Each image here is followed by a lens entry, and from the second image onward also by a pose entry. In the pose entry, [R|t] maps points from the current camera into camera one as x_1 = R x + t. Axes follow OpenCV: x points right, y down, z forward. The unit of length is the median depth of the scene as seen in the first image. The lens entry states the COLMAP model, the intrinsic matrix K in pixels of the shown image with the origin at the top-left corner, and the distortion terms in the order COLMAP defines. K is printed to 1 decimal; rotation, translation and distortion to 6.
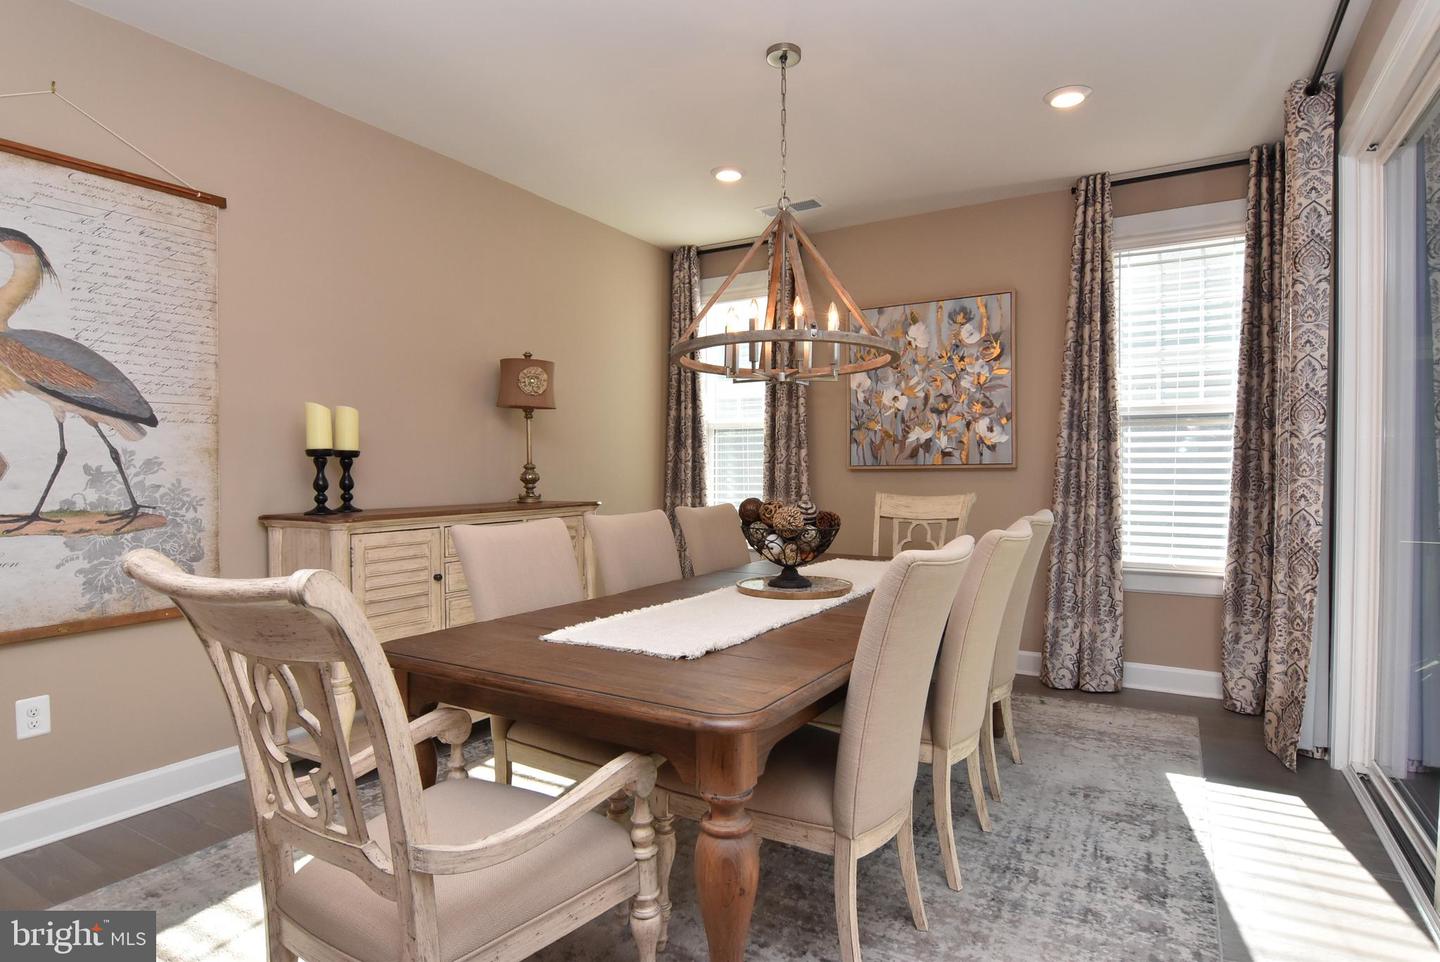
lens RADIAL K [[817.2, 0, 711.3], [0, 817.2, 483.9], [0, 0, 1]] dist [0.017671, -0.000412]
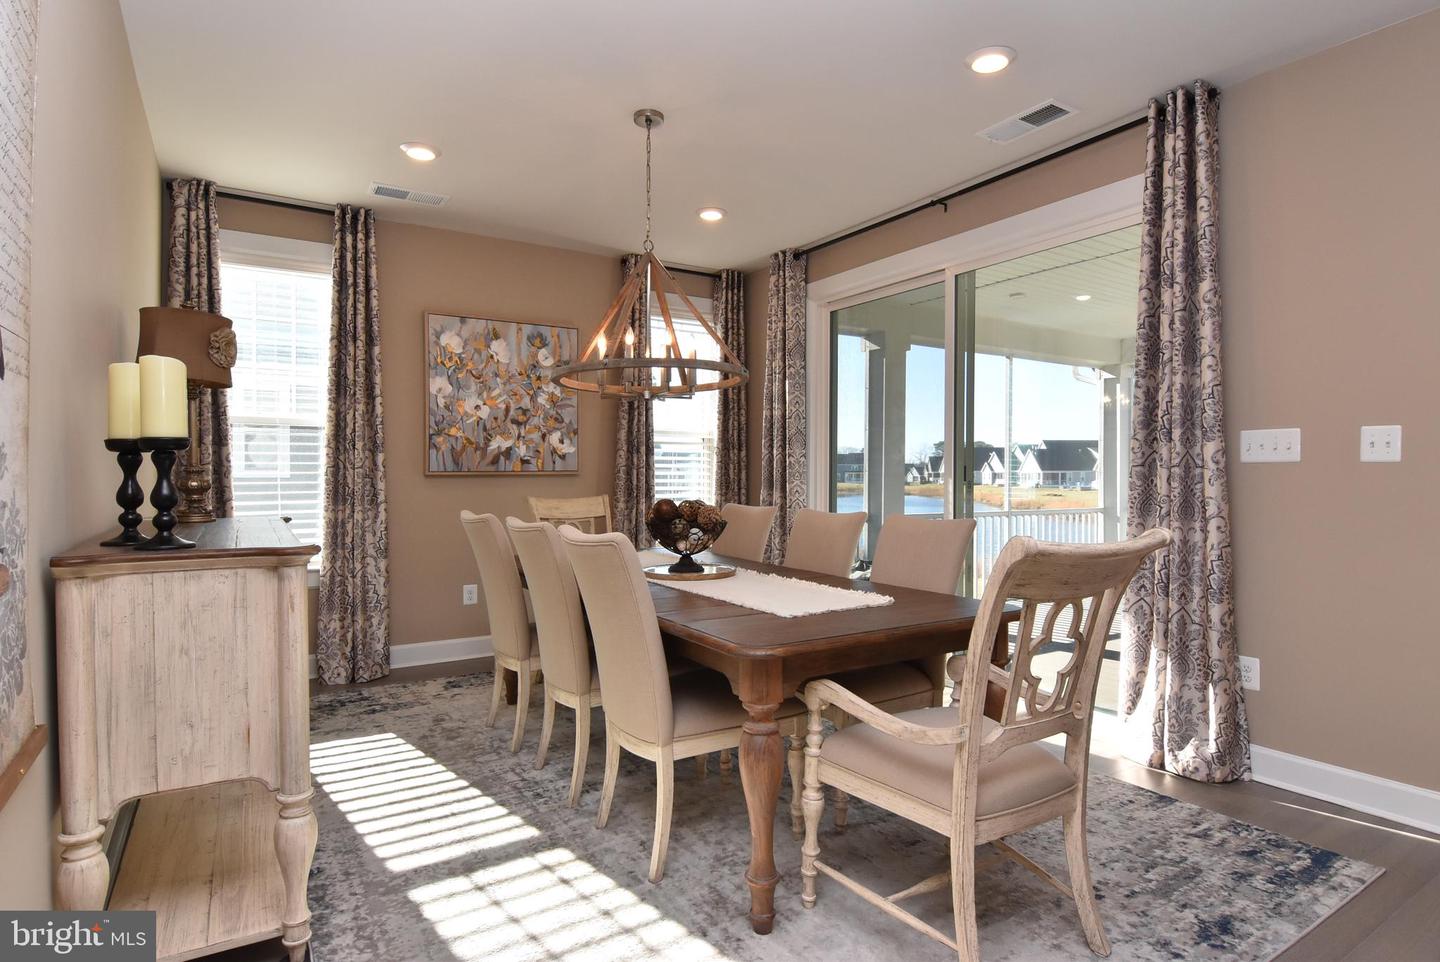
lens RADIAL K [[768.2, 0, 716.3], [0, 768.2, 481.0], [0, 0, 1]] dist [-0.007778, -0.001331]
pose [[0.454142, -0.000750, 0.890929, -0.514966], [0.014086, 0.999881, -0.006339, -0.000185], [-0.890818, 0.015429, 0.454099, 0.291547]]
